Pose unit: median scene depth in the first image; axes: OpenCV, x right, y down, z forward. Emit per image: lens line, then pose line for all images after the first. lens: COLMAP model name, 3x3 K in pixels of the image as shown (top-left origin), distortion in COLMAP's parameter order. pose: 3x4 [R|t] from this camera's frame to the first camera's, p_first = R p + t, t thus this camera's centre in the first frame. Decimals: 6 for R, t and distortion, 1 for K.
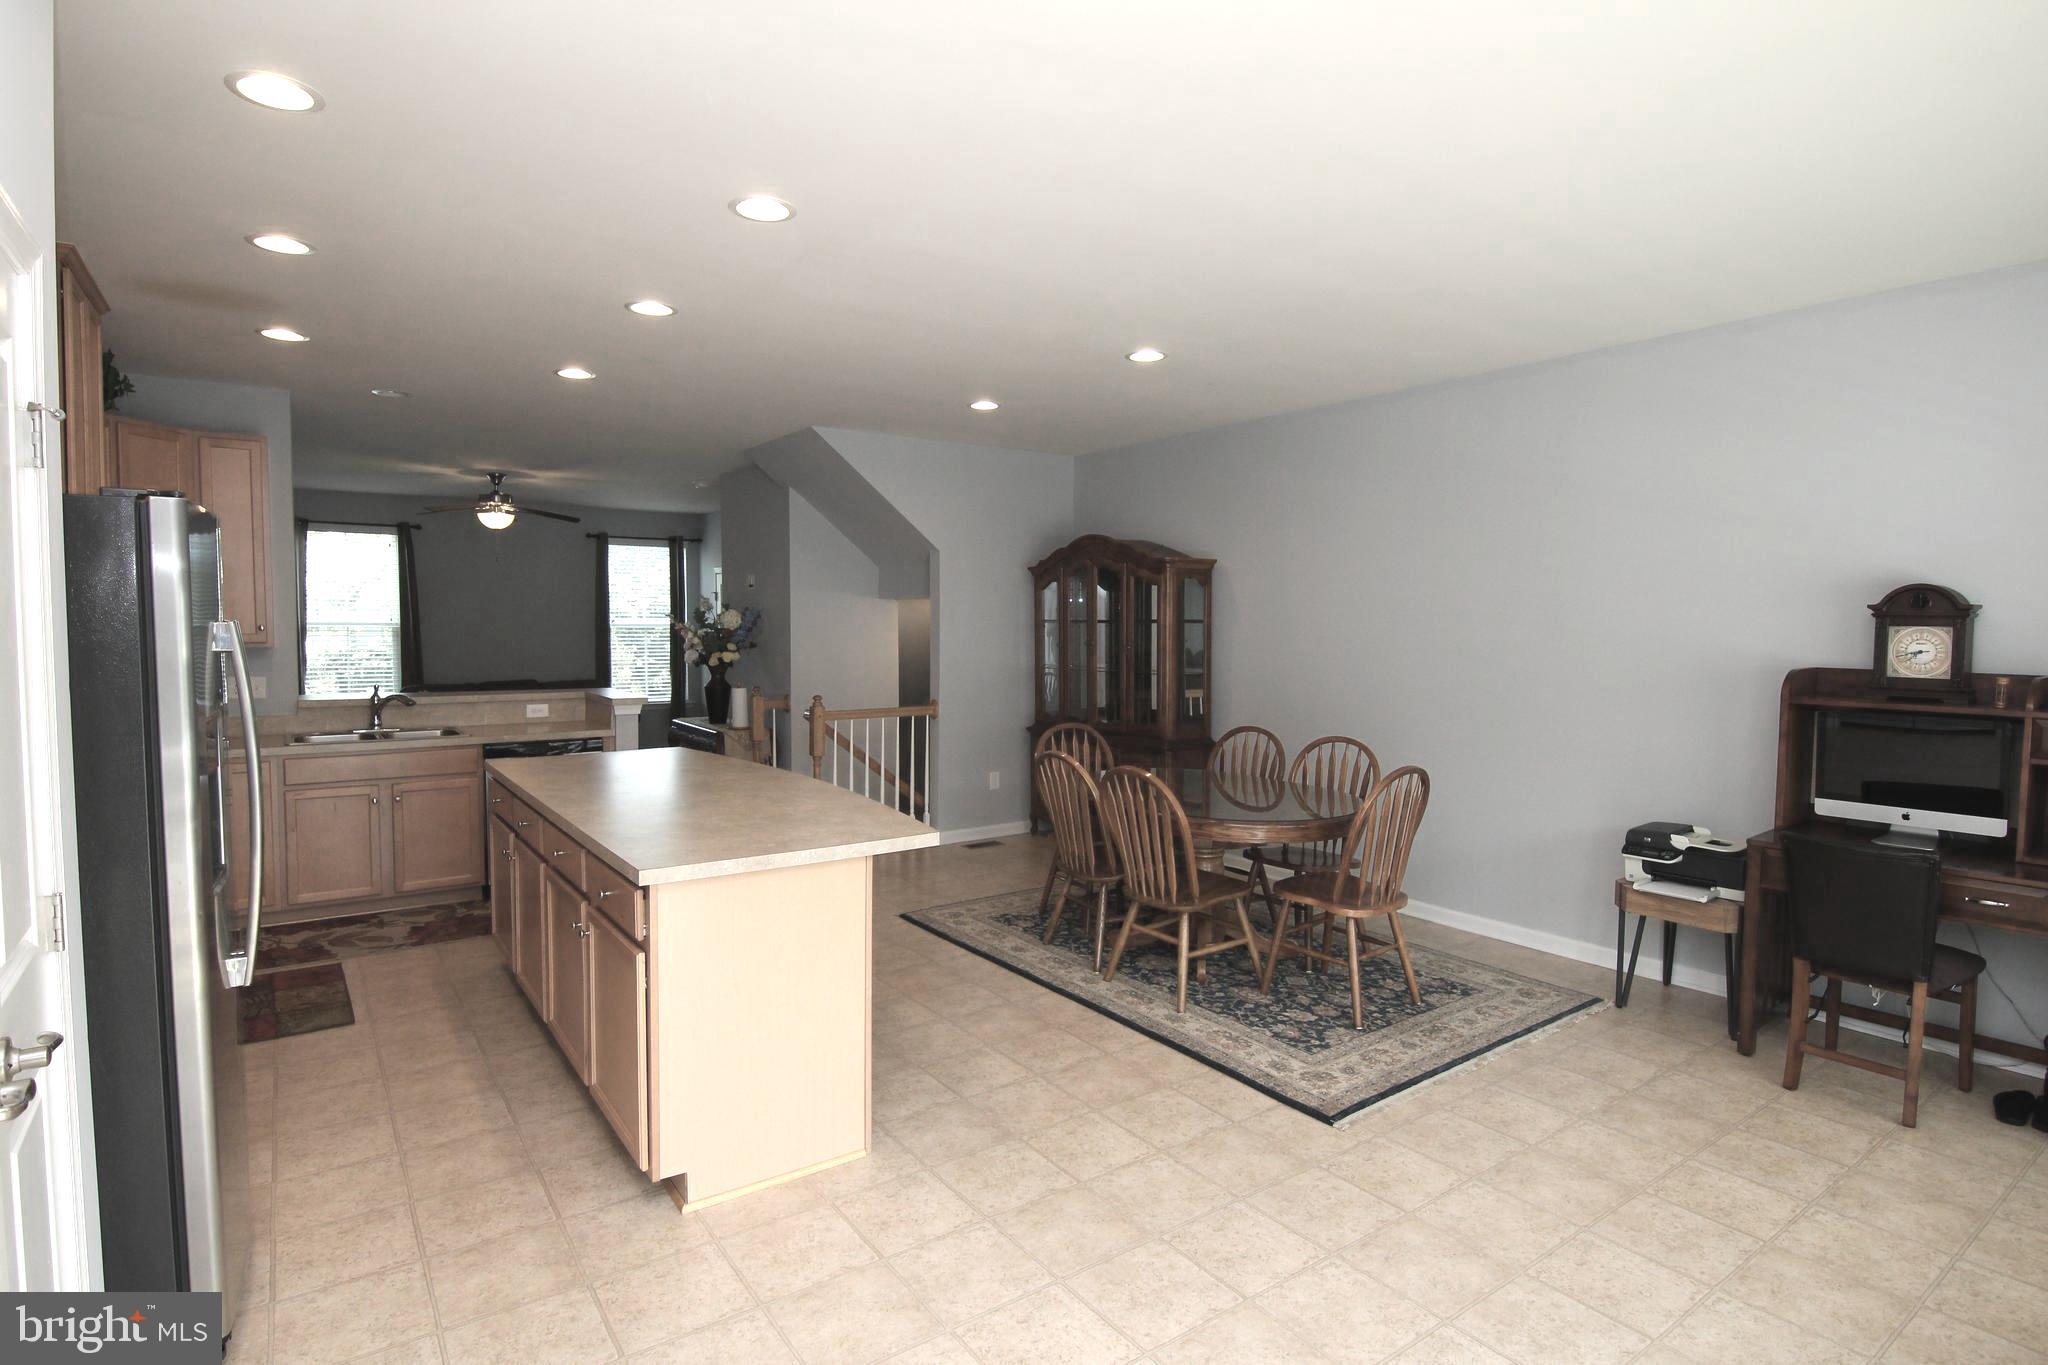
lens RADIAL K [[1040.5, 0, 1022.8], [0, 1040.5, 676.0], [0, 0, 1]] dist [-0.001334, -0.014591]
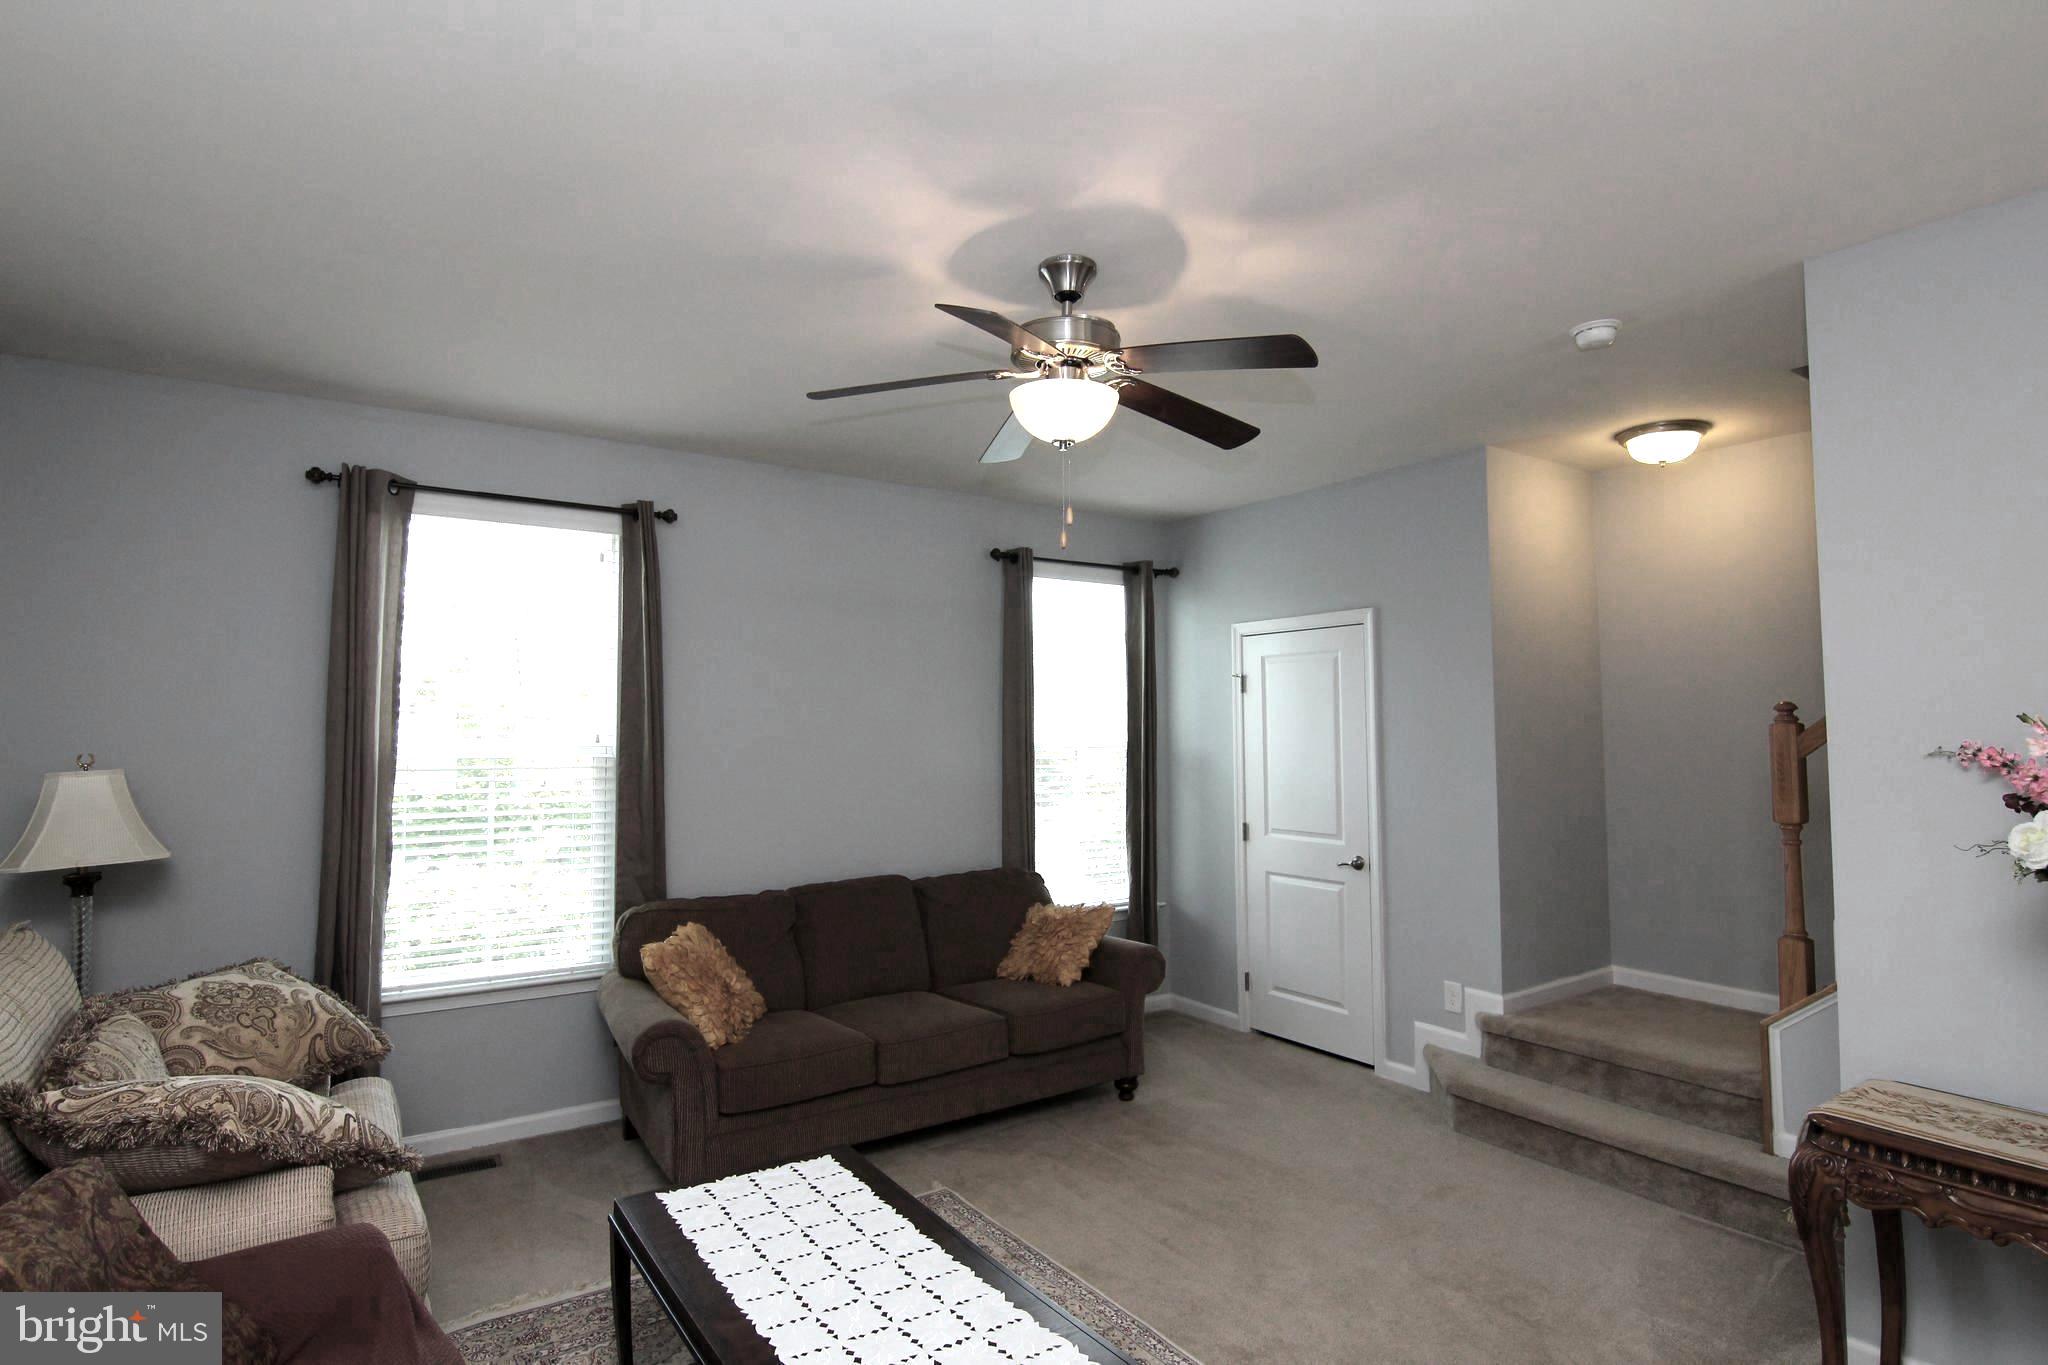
lens RADIAL K [[1040.5, 0, 1022.8], [0, 1040.5, 676.0], [0, 0, 1]] dist [-0.001334, -0.014591]
pose [[0.999737, -0.009784, -0.020728, -1.114887], [0.007569, 0.994510, -0.104370, -0.091258], [0.021635, 0.104185, 0.994323, 1.532350]]
